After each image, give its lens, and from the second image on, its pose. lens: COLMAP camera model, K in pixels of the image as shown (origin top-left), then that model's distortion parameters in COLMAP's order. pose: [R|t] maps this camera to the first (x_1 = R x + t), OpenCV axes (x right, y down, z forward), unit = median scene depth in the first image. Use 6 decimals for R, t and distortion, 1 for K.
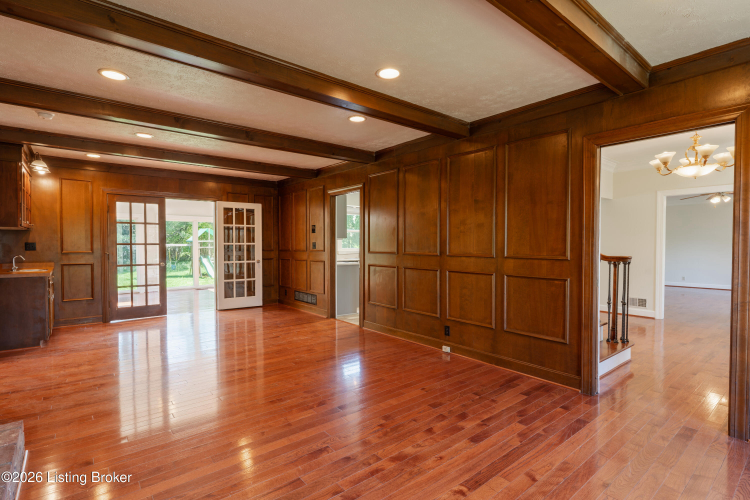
lens RADIAL K [[369.7, 0, 371.2], [0, 369.7, 250.7], [0, 0, 1]] dist [-0.000704, 0.000315]
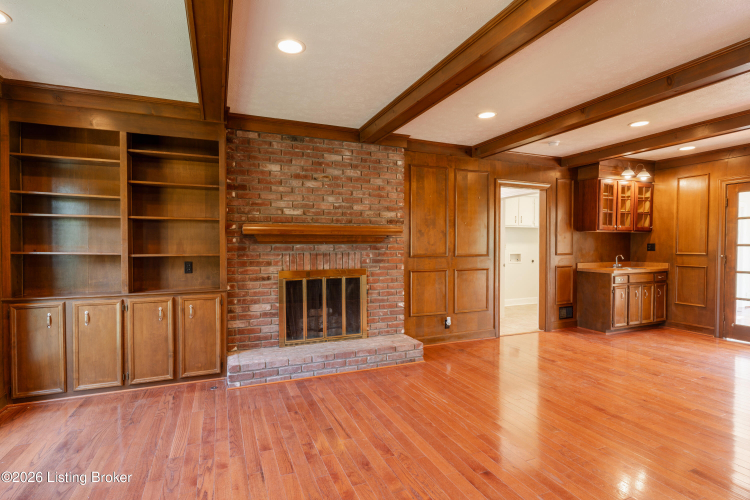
lens RADIAL K [[369.7, 0, 371.2], [0, 369.7, 250.7], [0, 0, 1]] dist [-0.000704, 0.000315]
pose [[-0.288278, 0.019532, -0.957348, 0.437957], [-0.018053, 0.999503, 0.025828, -0.016850], [0.957377, 0.024728, -0.287782, 0.648902]]
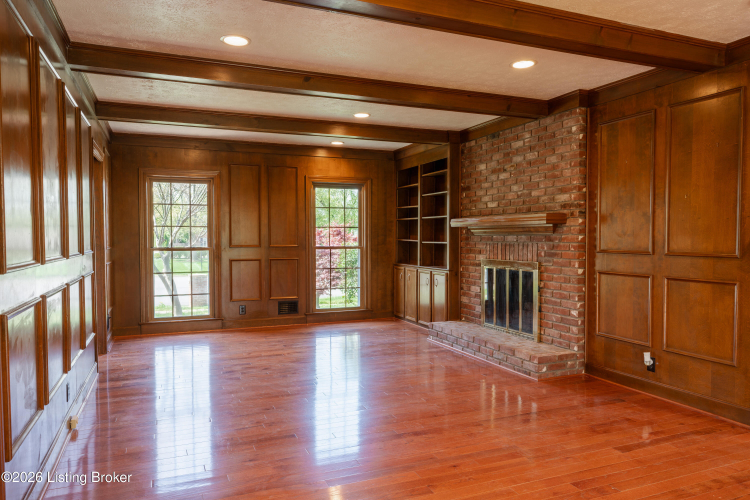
lens RADIAL K [[513.3, 0, 372.2], [0, 513.3, 251.7], [0, 0, 1]] dist [0.001762, 0.000875]
pose [[-0.958384, -0.004635, 0.285446, -0.457608], [0.009876, 0.998732, 0.049374, -0.031417], [-0.285313, 0.050138, -0.957122, 1.591666]]
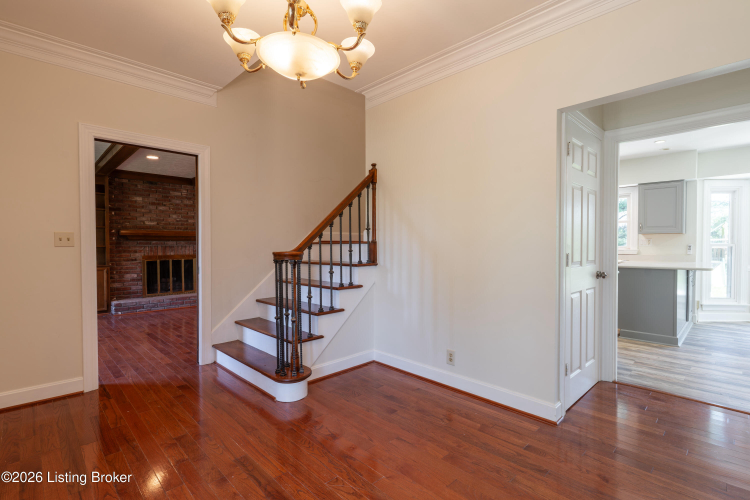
lens RADIAL K [[354.1, 0, 369.1], [0, 354.1, 251.7], [0, 0, 1]] dist [0.001000, -0.000095]
pose [[0.089034, 0.019906, -0.995830, 1.278642], [-0.017808, 0.999672, 0.018390, -0.004673], [0.995869, 0.016097, 0.089359, 1.029657]]
